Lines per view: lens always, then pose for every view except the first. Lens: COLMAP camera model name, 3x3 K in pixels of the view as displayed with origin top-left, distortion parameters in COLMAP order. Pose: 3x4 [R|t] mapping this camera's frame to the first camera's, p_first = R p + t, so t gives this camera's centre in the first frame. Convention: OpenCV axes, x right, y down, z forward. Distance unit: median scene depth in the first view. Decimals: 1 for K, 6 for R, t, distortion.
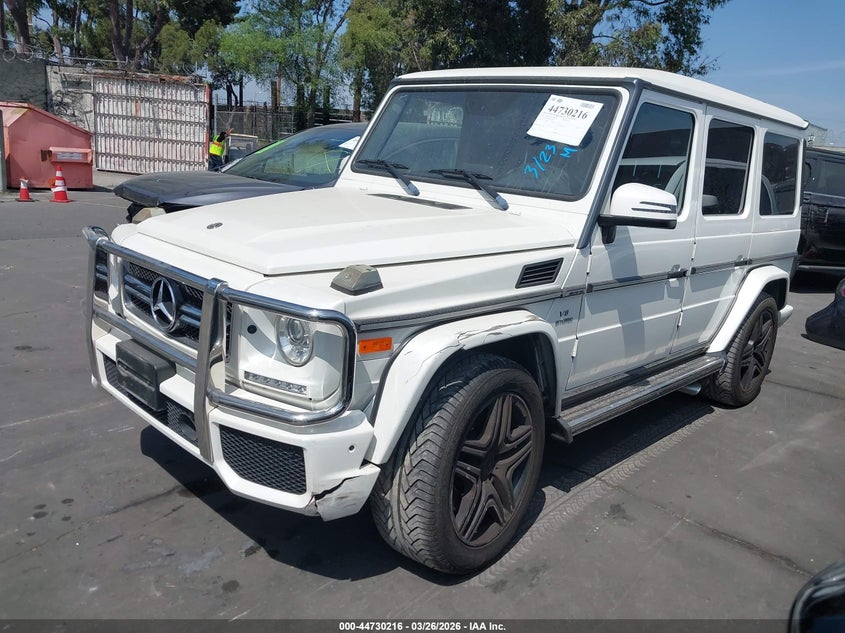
lens RADIAL K [[672.4, 0, 423.9], [0, 672.4, 332.5], [0, 0, 1]] dist [0.004534, -0.004052]
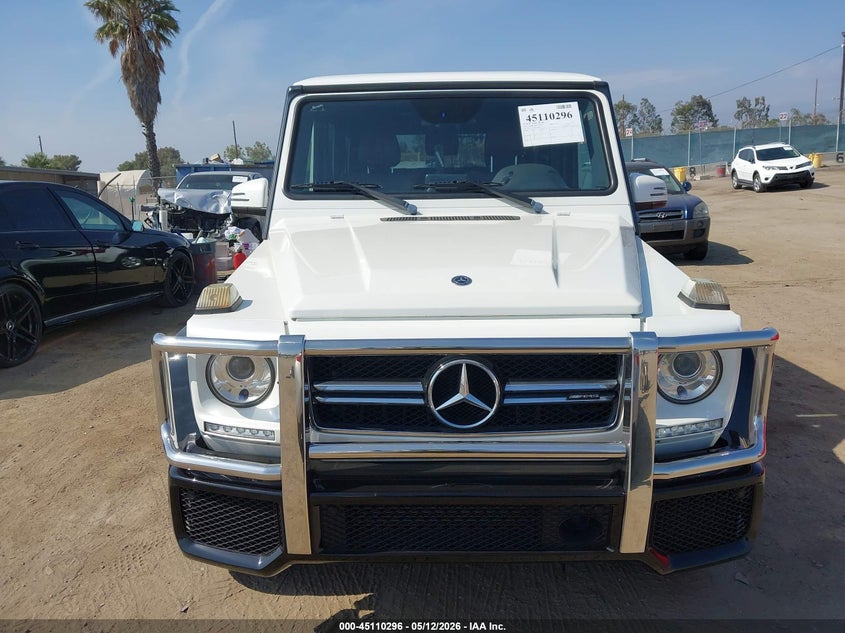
lens RADIAL K [[672.4, 0, 423.9], [0, 672.4, 332.5], [0, 0, 1]] dist [0.004534, -0.004052]
pose [[0.721199, -0.251457, 0.645478, -0.769301], [0.251301, 0.963287, 0.094483, -0.164510], [-0.645538, 0.094067, 0.757913, 0.402679]]
